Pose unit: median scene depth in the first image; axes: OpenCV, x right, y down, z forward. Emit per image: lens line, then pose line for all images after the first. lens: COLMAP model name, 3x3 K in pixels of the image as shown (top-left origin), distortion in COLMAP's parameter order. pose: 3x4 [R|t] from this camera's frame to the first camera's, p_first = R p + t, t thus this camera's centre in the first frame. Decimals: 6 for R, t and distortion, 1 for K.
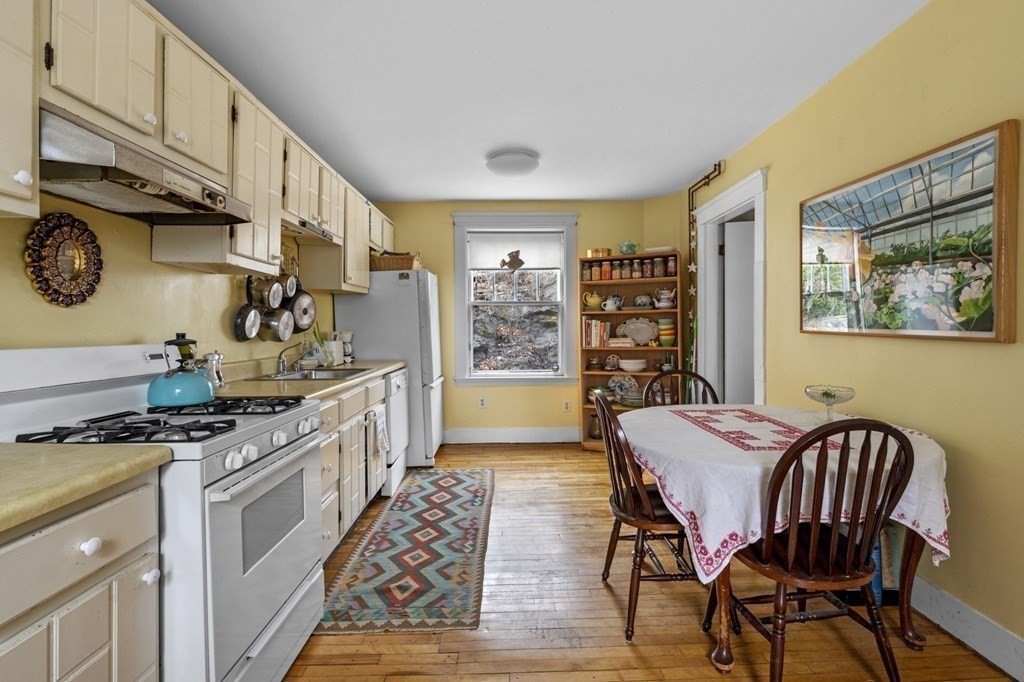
lens RADIAL K [[471.8, 0, 512.7], [0, 471.8, 335.5], [0, 0, 1]] dist [0.002546, 0.000644]
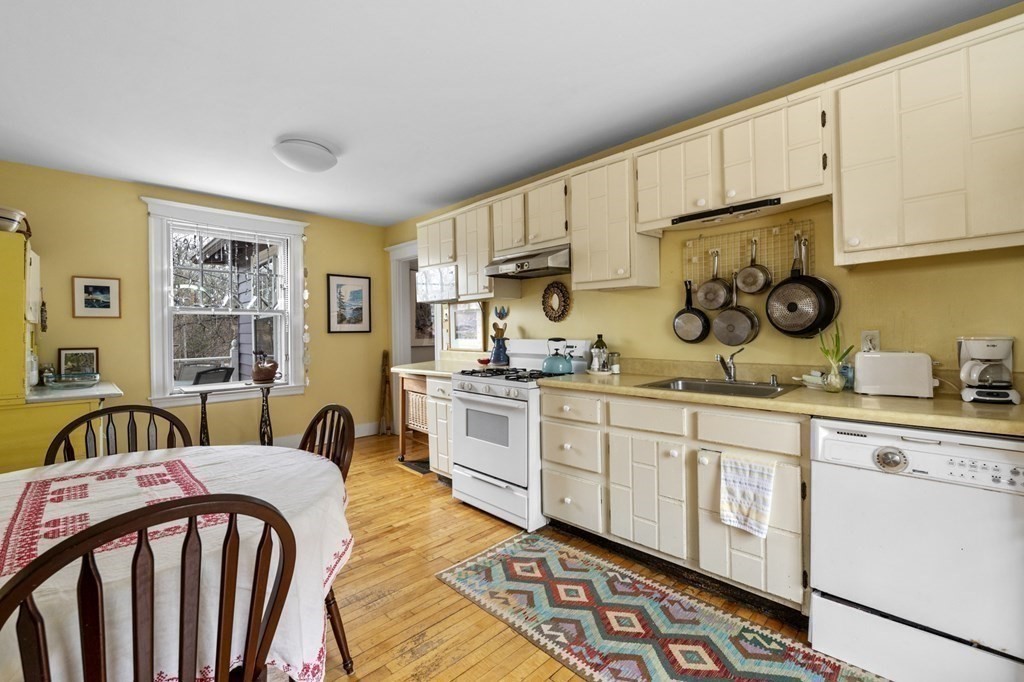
lens RADIAL K [[438.3, 0, 513.8], [0, 438.3, 333.6], [0, 0, 1]] dist [-0.001291, -0.000110]
pose [[-0.726845, 0.010070, -0.686728, 0.396104], [0.002094, 0.999920, 0.012446, -0.019392], [0.686799, 0.007608, -0.726808, 1.406132]]
